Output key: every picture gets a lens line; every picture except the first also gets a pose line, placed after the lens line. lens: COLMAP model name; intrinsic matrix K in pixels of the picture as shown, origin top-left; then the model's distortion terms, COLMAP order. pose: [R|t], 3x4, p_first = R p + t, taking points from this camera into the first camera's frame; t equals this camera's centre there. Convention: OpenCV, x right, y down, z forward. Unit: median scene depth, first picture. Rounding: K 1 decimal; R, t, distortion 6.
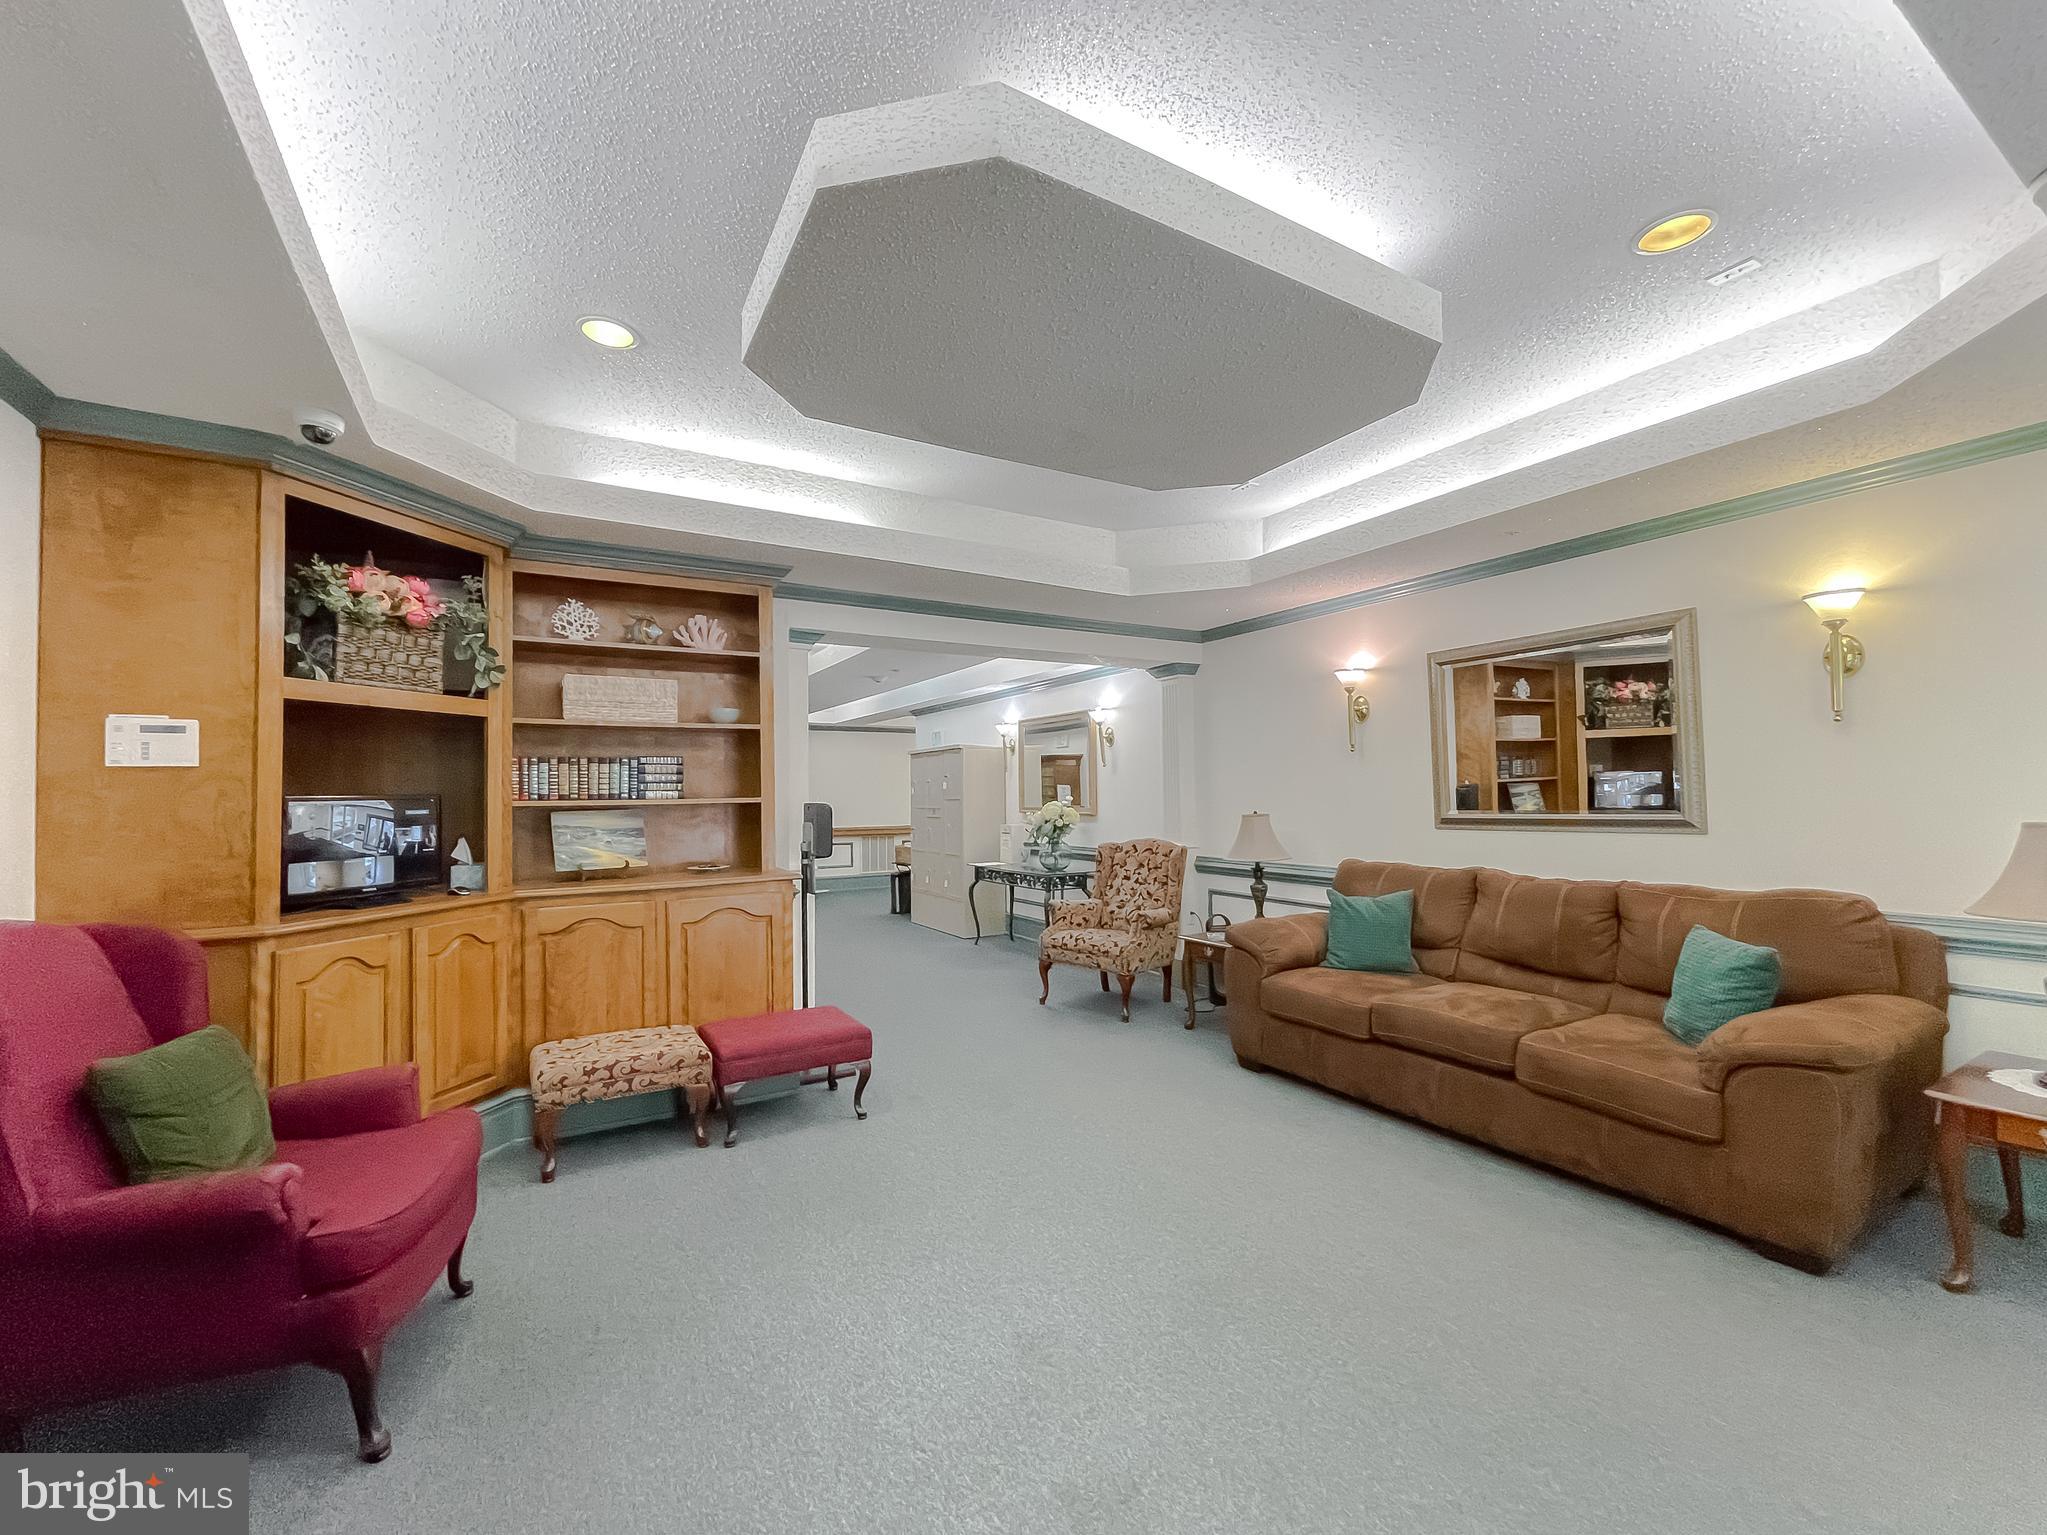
lens RADIAL K [[842.6, 0, 1014.5], [0, 842.6, 779.1], [0, 0, 1]] dist [-0.003483, -0.000326]
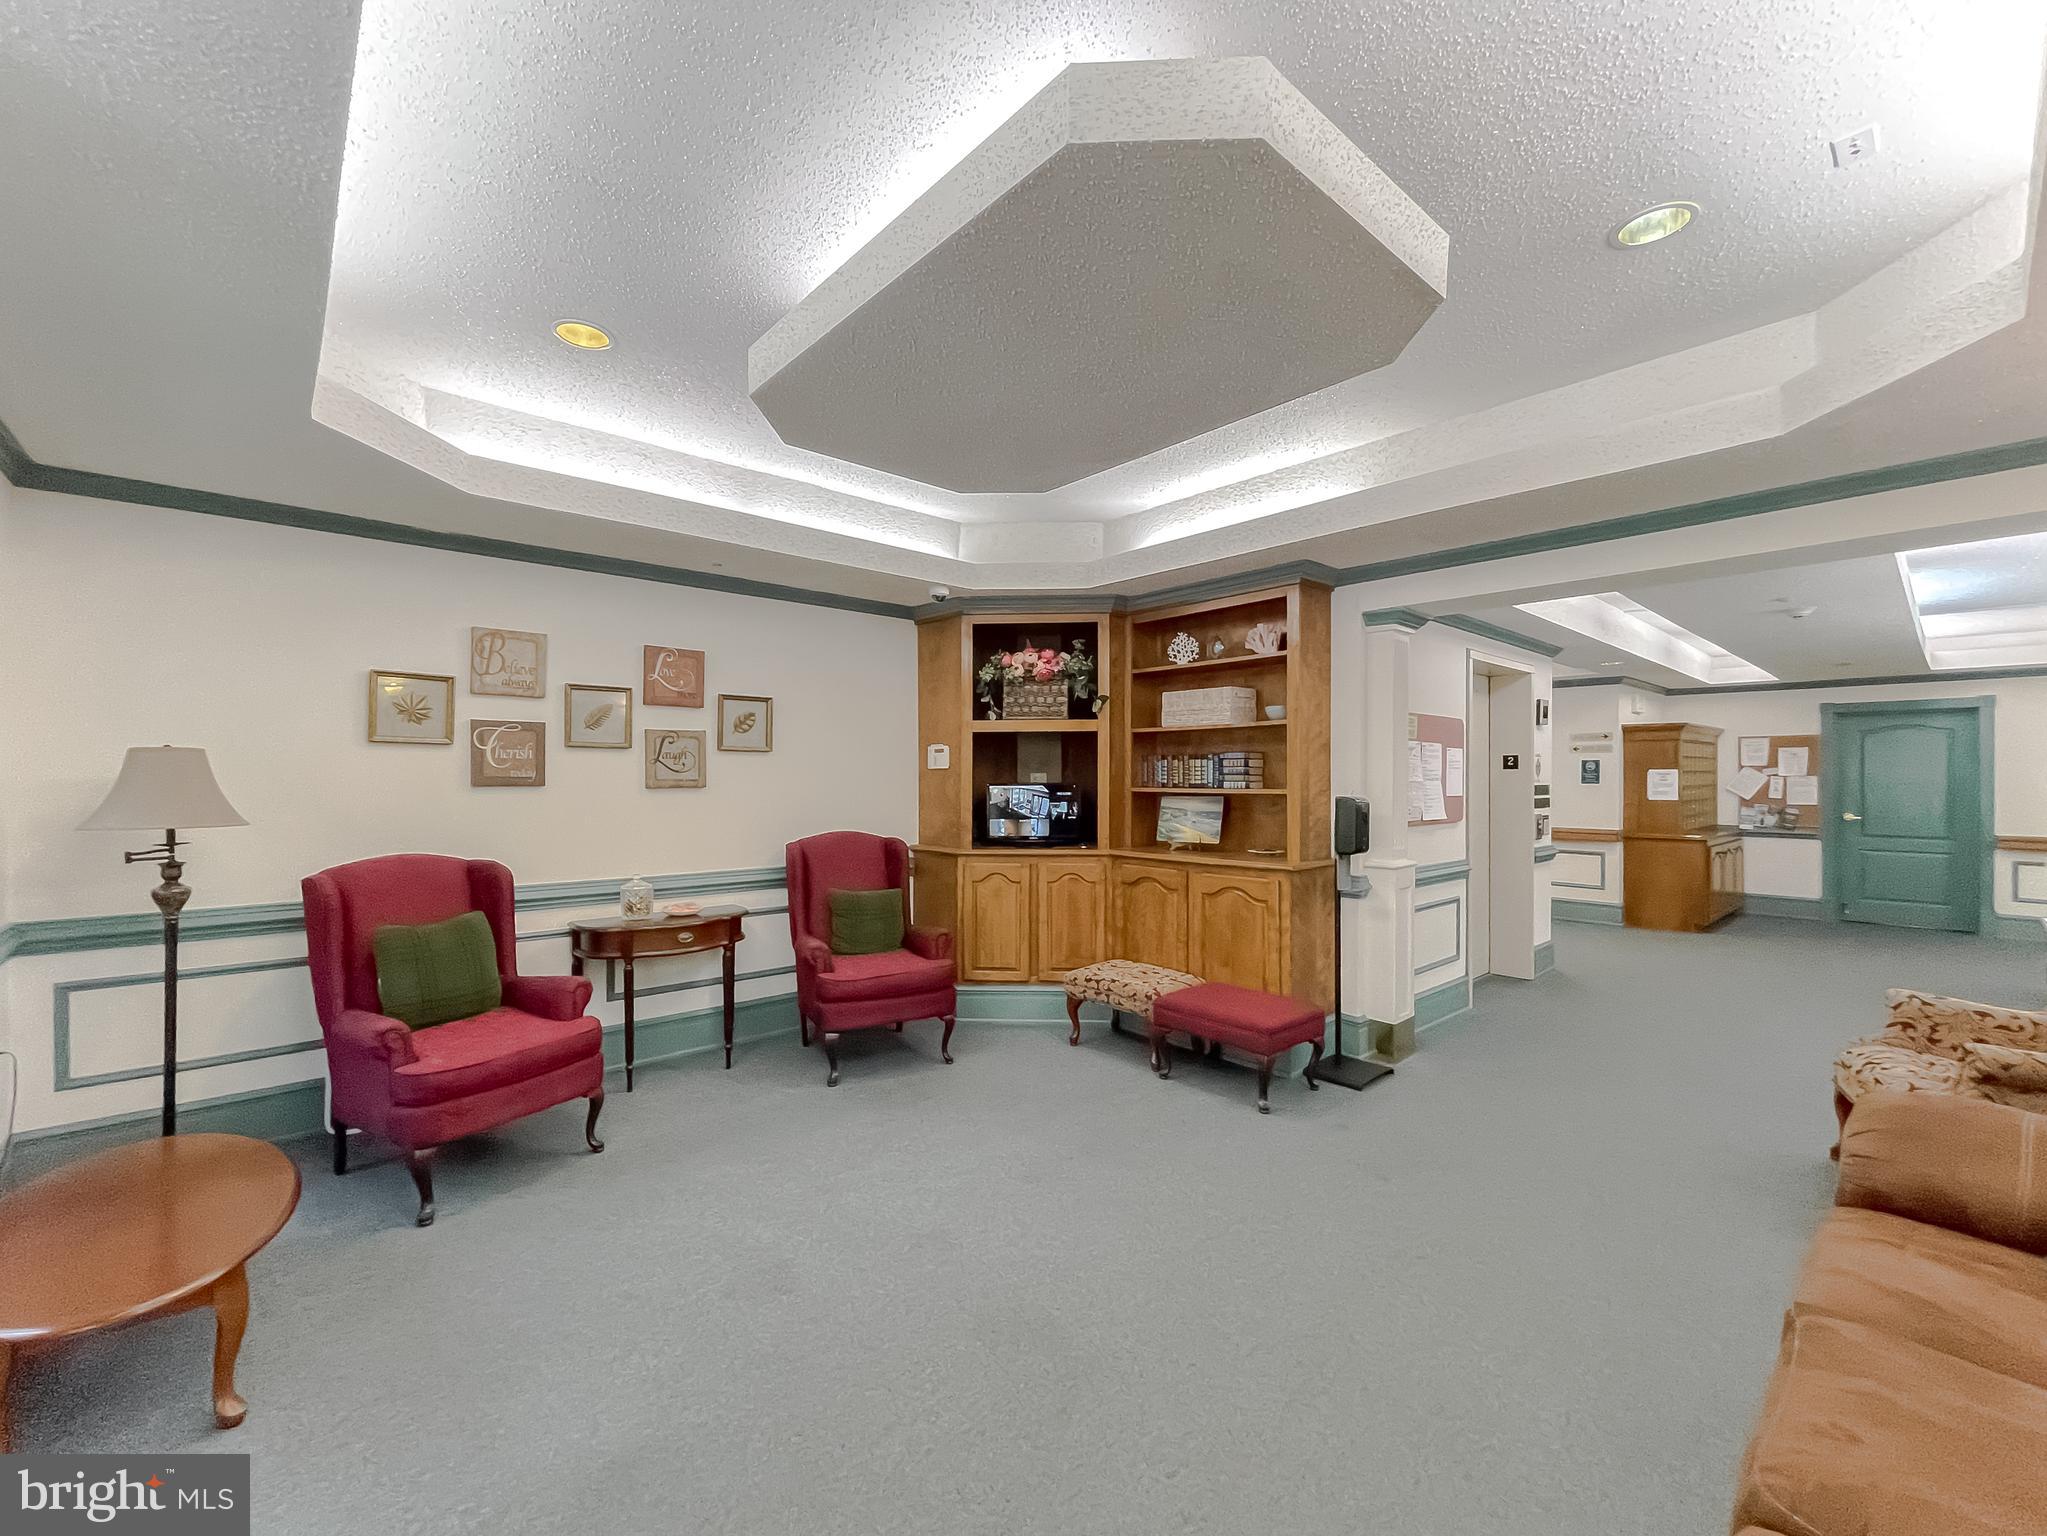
lens RADIAL K [[842.6, 0, 1014.5], [0, 842.6, 779.6], [0, 0, 1]] dist [-0.003483, -0.000326]
pose [[0.197783, 0.020907, -0.980023, 0.846894], [0.016264, 0.999565, 0.024607, -0.028566], [0.980111, -0.020806, 0.197357, 0.591675]]
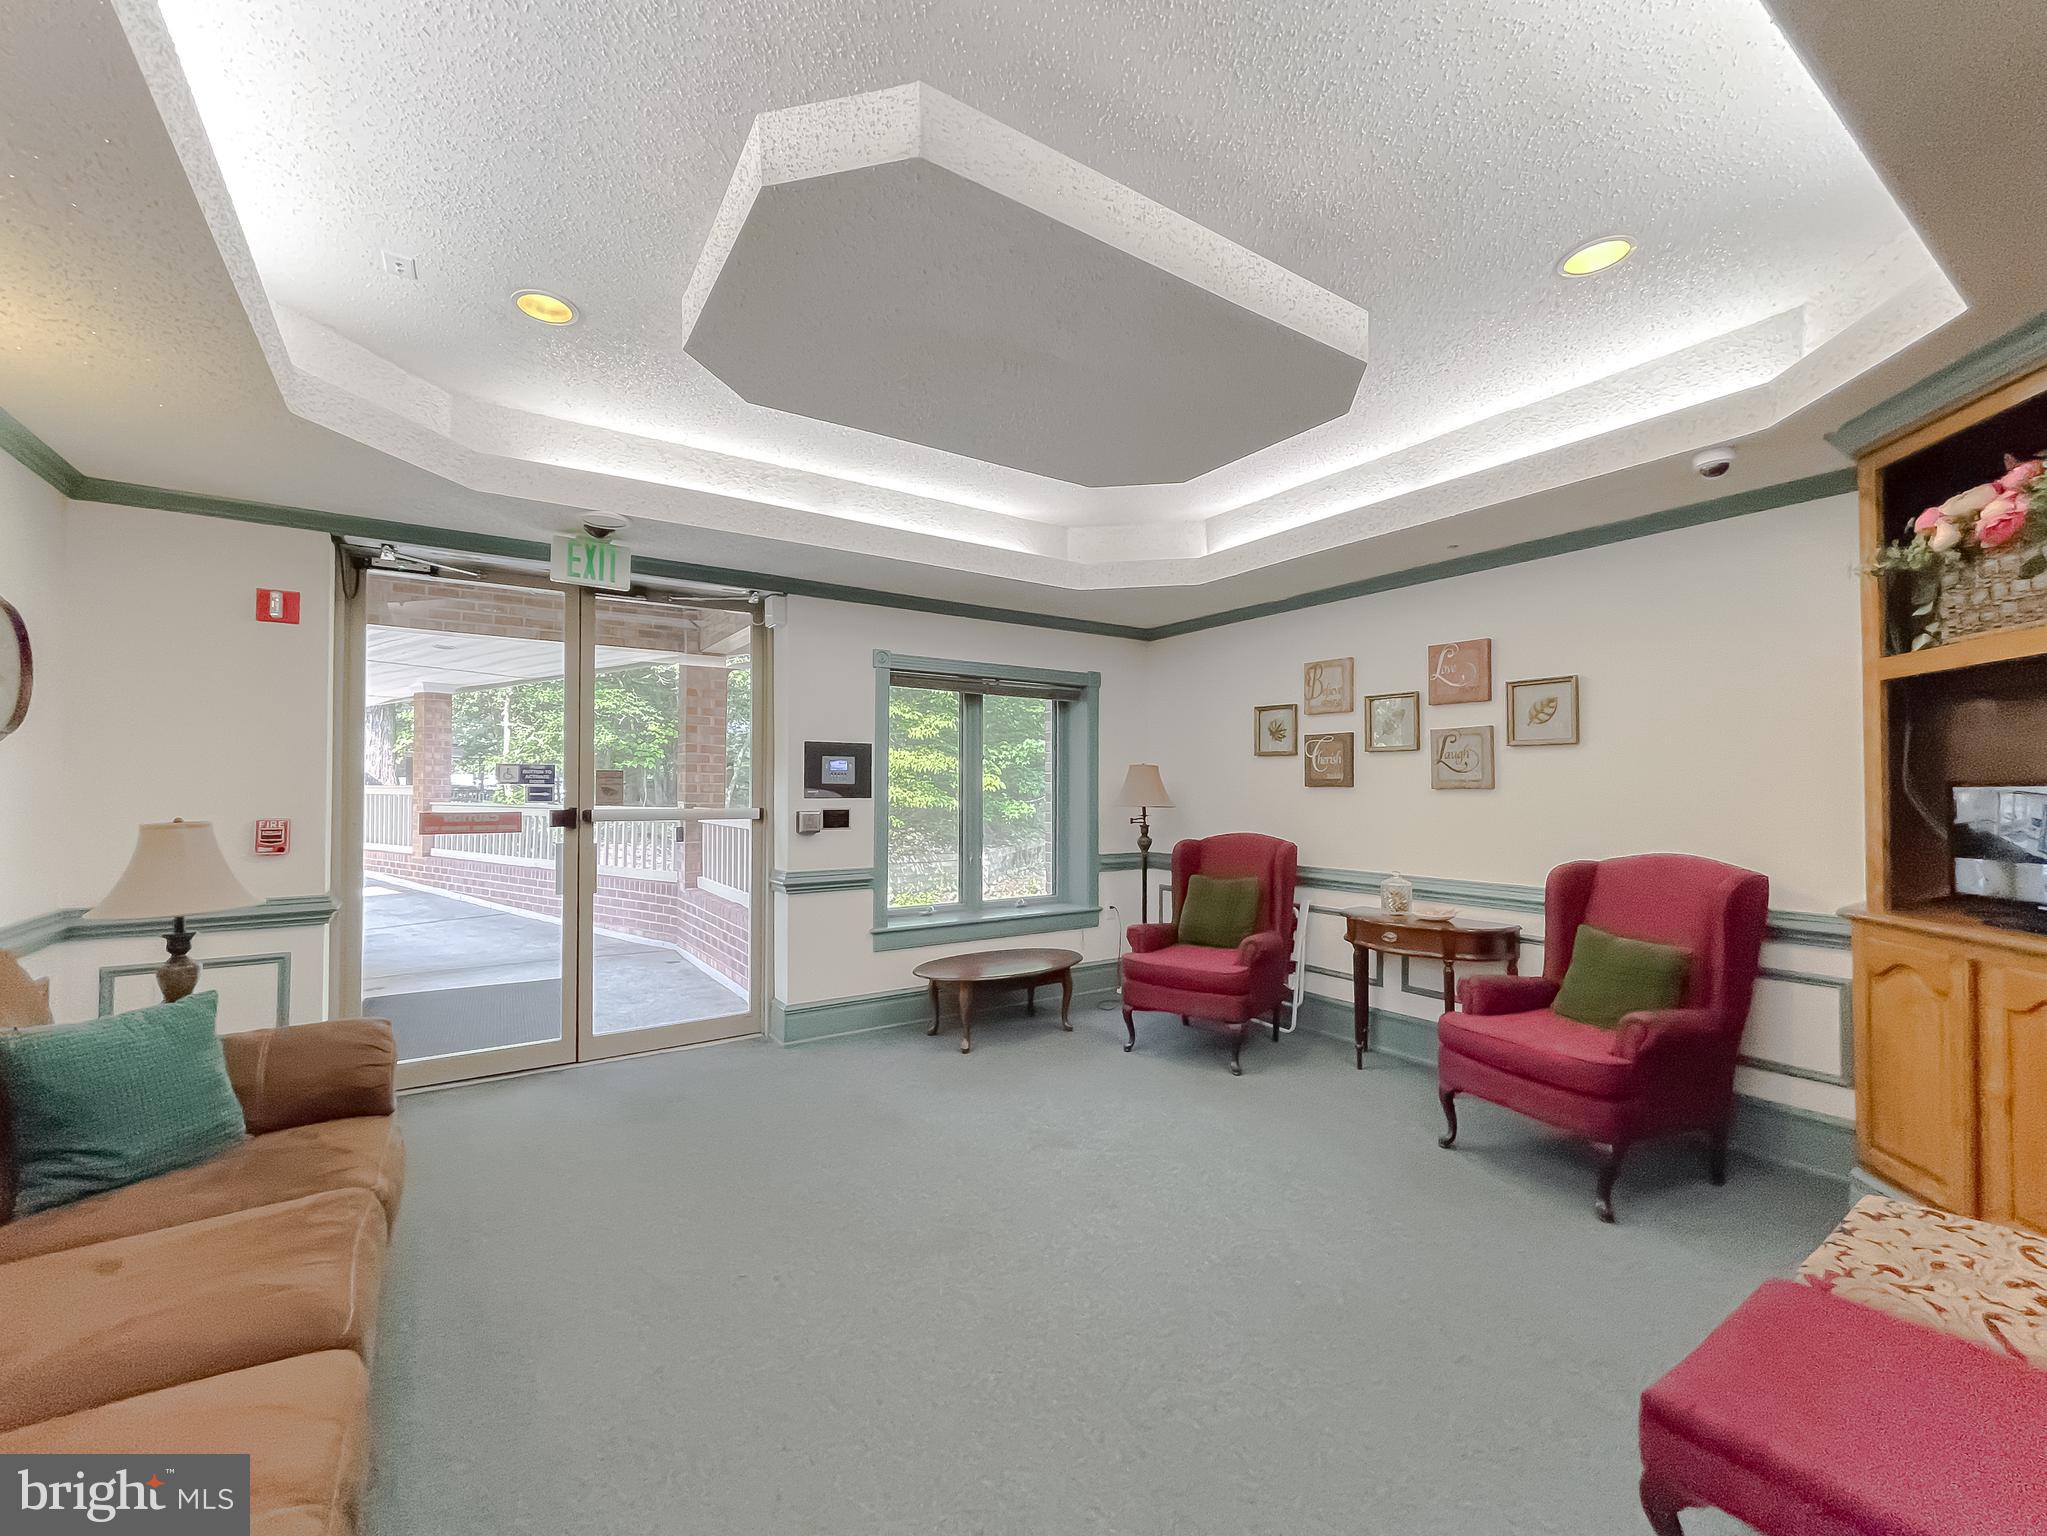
lens RADIAL K [[842.6, 0, 1014.5], [0, 842.6, 779.6], [0, 0, 1]] dist [-0.003483, -0.000326]
pose [[-0.998218, 0.014446, -0.057894, 0.156728], [0.016375, 0.999321, -0.032999, 0.027208], [0.057378, -0.033888, -0.997777, 1.580704]]
